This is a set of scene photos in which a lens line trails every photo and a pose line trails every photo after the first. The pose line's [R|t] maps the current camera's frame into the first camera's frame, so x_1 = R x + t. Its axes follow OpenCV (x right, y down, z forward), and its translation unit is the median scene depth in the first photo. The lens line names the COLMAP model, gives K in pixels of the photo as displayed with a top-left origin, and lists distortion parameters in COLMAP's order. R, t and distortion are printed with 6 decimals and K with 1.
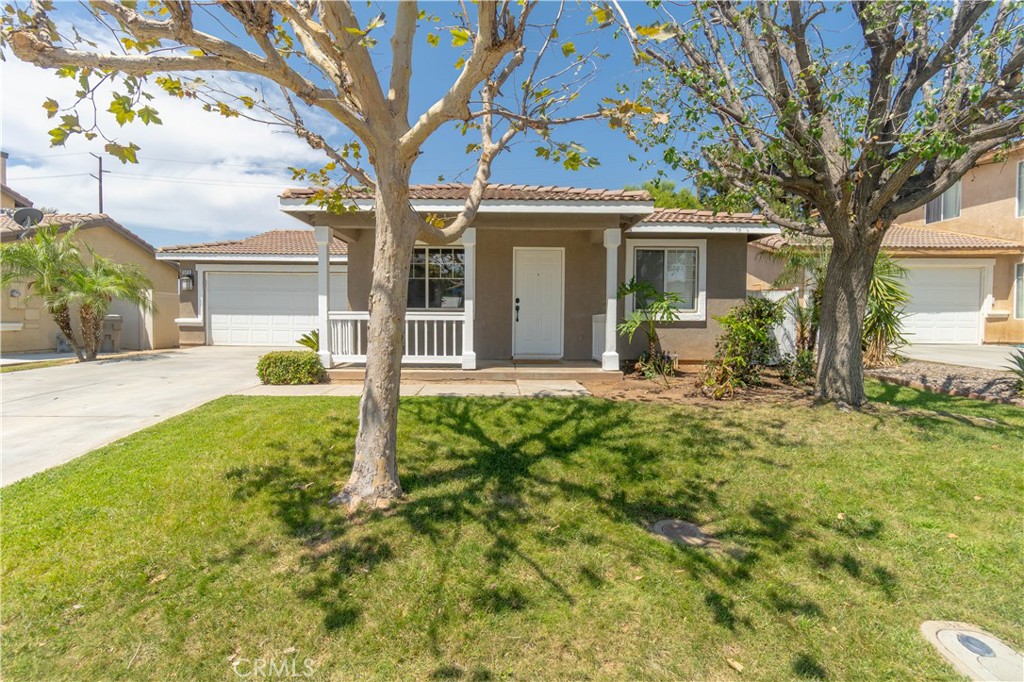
lens RADIAL K [[469.1, 0, 506.8], [0, 469.1, 322.1], [0, 0, 1]] dist [-0.013126, -0.000398]
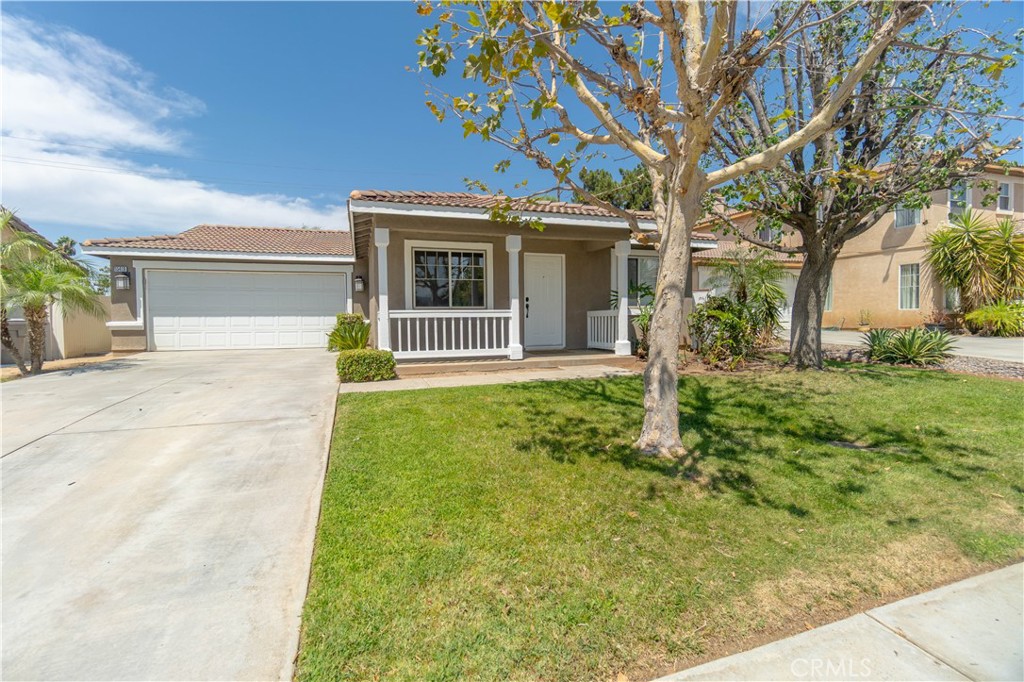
lens RADIAL K [[440.5, 0, 508.2], [0, 440.5, 317.5], [0, 0, 1]] dist [-0.008021, 0.000289]
pose [[0.954675, -0.017026, 0.297163, -0.355463], [0.018807, 0.999818, -0.003135, 0.001235], [-0.297055, 0.008582, 0.954822, -0.016023]]
